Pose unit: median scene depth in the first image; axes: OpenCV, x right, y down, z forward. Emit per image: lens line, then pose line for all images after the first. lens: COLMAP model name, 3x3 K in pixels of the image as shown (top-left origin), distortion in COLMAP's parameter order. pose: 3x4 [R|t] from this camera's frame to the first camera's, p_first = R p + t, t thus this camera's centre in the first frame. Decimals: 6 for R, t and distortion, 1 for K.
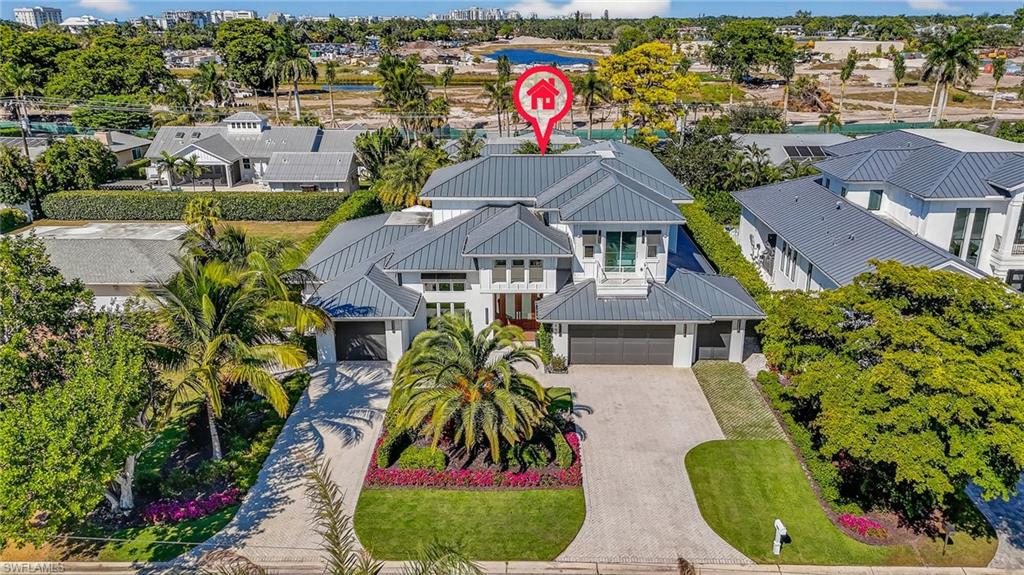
lens RADIAL K [[771.6, 0, 512.0], [0, 771.6, 287.5], [0, 0, 1]] dist [0.007945, 0.001598]
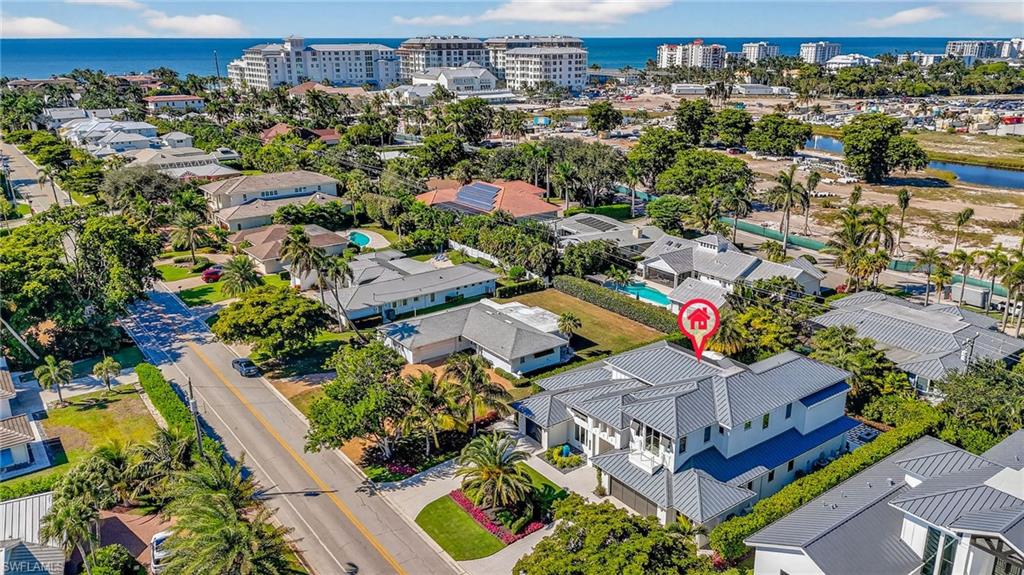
lens RADIAL K [[771.6, 0, 512.0], [0, 771.6, 287.5], [0, 0, 1]] dist [0.007945, 0.001598]
pose [[0.594225, 0.244855, -0.766122, 0.974659], [-0.252079, 0.961239, 0.111696, -0.398876], [0.763775, 0.126750, 0.632915, -0.198519]]
